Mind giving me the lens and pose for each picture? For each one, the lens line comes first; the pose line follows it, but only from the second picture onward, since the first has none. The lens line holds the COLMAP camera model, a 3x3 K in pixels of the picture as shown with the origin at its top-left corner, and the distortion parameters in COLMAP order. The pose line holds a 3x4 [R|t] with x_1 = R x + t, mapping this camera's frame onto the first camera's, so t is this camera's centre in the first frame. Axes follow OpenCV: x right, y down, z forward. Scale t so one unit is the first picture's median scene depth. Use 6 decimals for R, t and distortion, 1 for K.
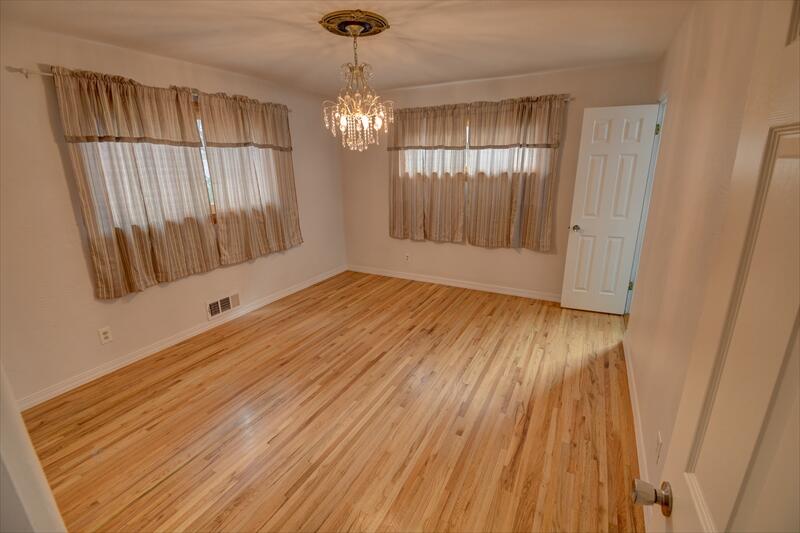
lens RADIAL K [[361.0, 0, 400.6], [0, 361.0, 265.5], [0, 0, 1]] dist [0.017000, -0.026450]
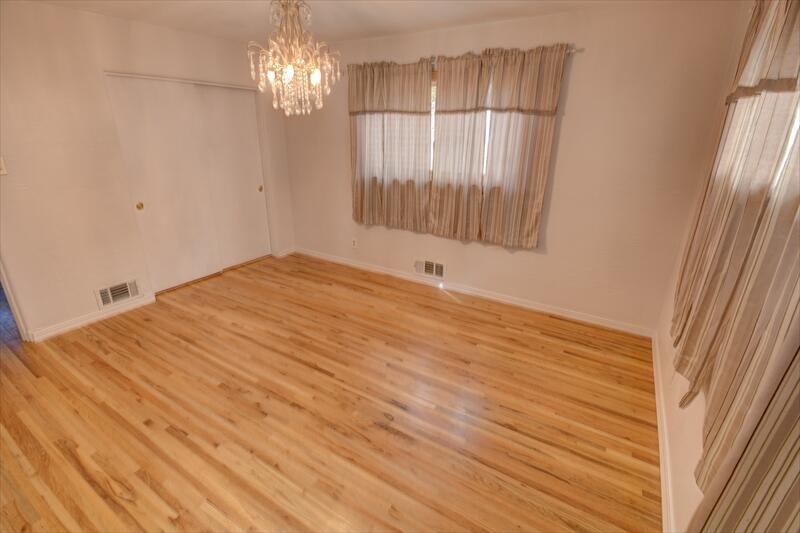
lens RADIAL K [[361.0, 0, 400.6], [0, 361.0, 265.5], [0, 0, 1]] dist [0.017000, -0.026450]
pose [[-0.064180, 0.354180, -0.932972, 0.608724], [-0.284526, 0.889601, 0.357288, -0.304364], [0.956518, 0.288385, 0.043679, 1.048307]]
